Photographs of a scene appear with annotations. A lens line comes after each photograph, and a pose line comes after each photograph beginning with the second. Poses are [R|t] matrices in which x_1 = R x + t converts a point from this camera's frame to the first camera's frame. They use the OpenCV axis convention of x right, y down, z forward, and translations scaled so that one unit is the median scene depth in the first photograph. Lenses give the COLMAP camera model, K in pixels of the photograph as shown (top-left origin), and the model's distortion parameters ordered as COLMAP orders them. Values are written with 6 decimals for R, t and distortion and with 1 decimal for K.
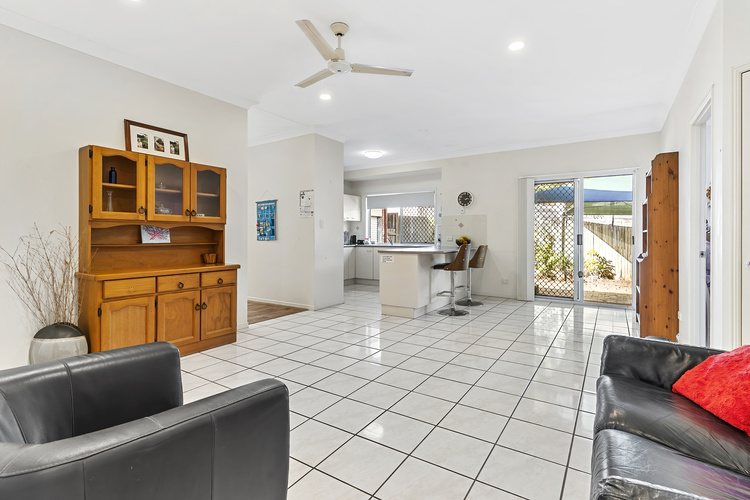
lens RADIAL K [[360.4, 0, 373.5], [0, 360.4, 243.2], [0, 0, 1]] dist [-0.002426, -0.000133]
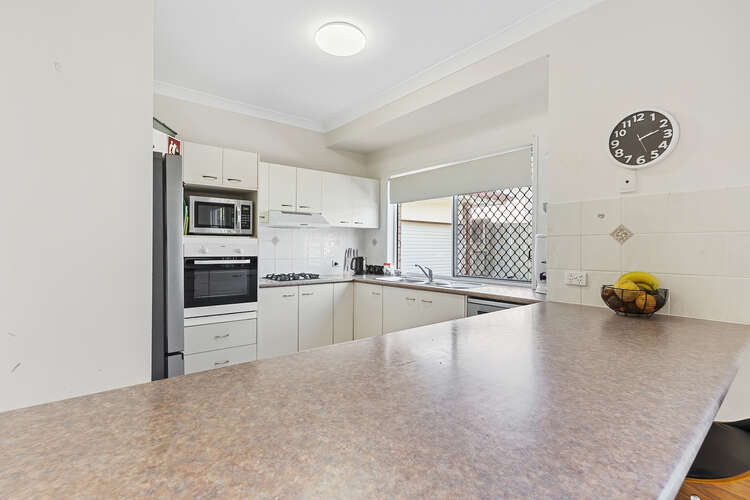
lens RADIAL K [[360.4, 0, 377.6], [0, 360.4, 250.1], [0, 0, 1]] dist [-0.002426, -0.000133]
pose [[0.960903, 0.007260, -0.276788, 0.105088], [-0.011887, 0.999816, -0.015041, -0.023377], [0.276628, 0.017743, 0.960813, 0.517509]]
